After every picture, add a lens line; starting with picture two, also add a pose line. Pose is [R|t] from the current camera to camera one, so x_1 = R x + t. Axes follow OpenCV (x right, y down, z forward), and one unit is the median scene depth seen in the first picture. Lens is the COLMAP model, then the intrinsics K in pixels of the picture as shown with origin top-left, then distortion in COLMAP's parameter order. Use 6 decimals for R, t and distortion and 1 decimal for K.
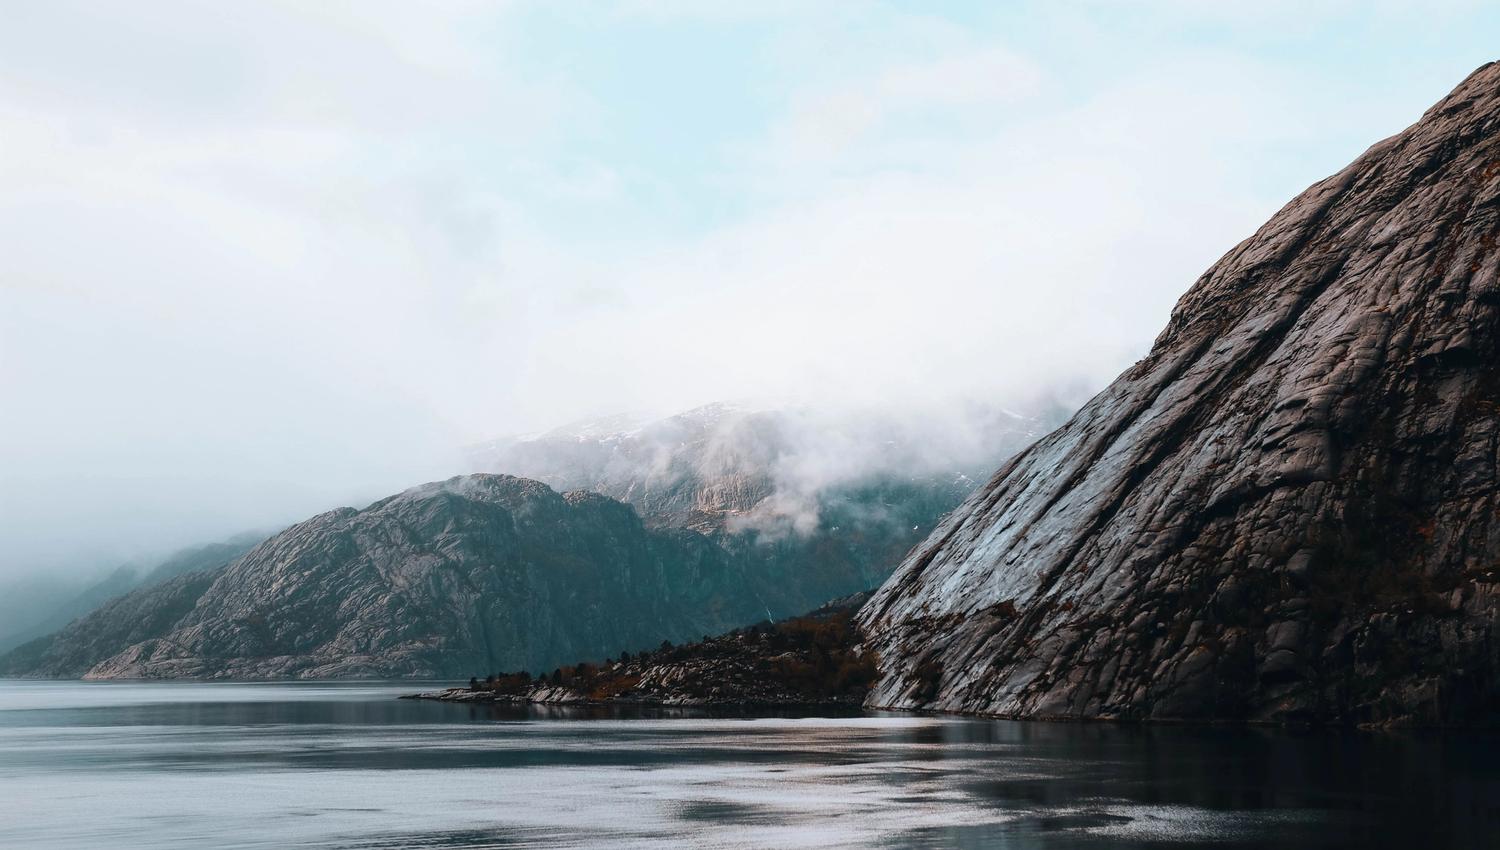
lens RADIAL K [[1832.2, 0, 750.0], [0, 1832.2, 425.0], [0, 0, 1]] dist [0.029293, 0.020193]
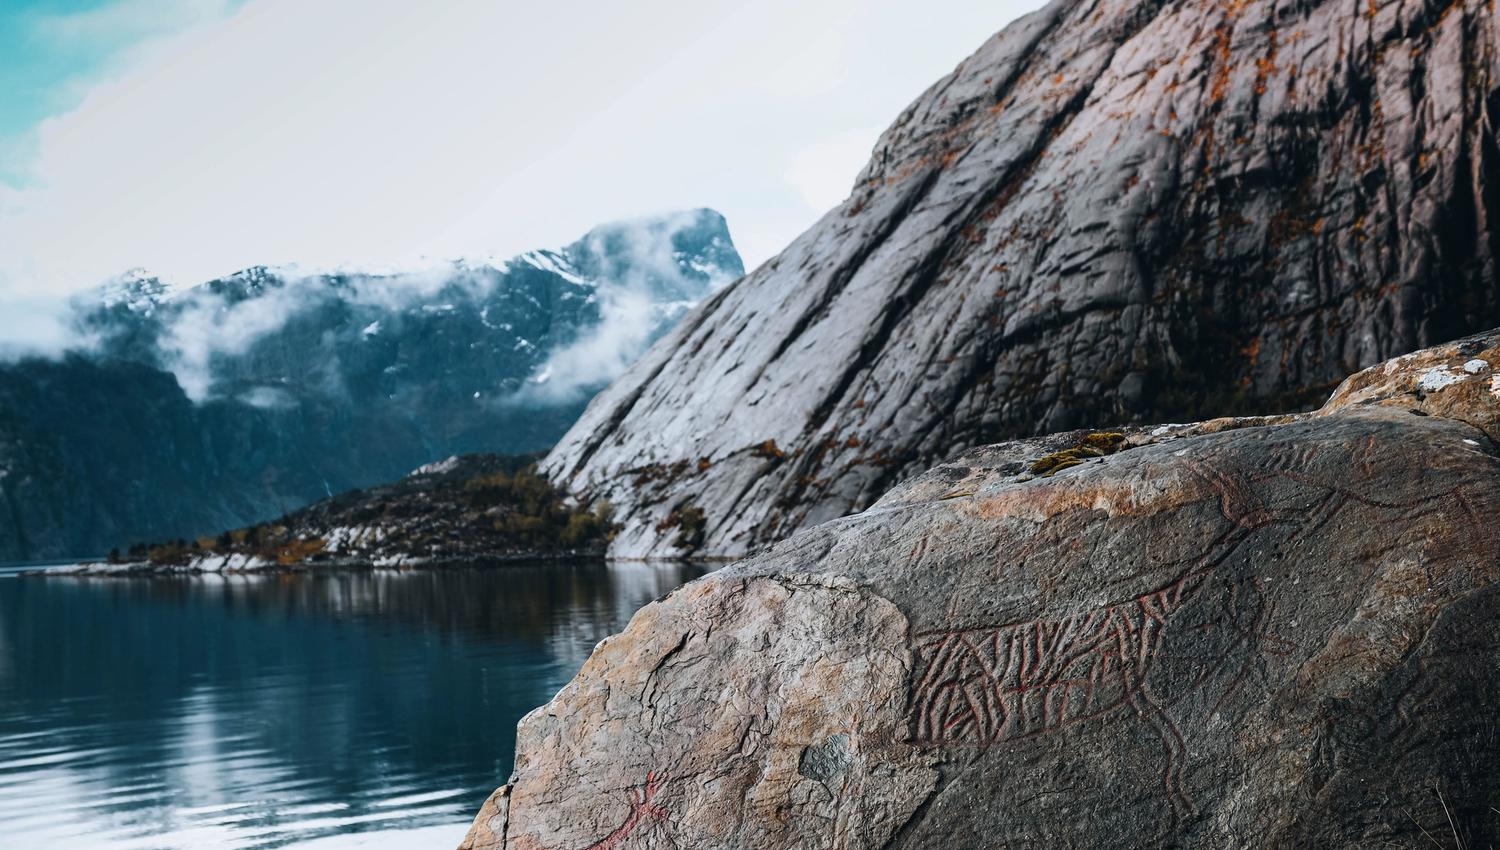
lens RADIAL K [[1832.2, 0, 750.0], [0, 1832.2, 425.0], [0, 0, 1]] dist [0.029293, 0.020193]
pose [[0.967470, -0.019103, 0.252265, -0.117053], [0.001204, 0.997482, 0.070916, 0.022225], [-0.252984, -0.068305, 0.965056, 0.097788]]
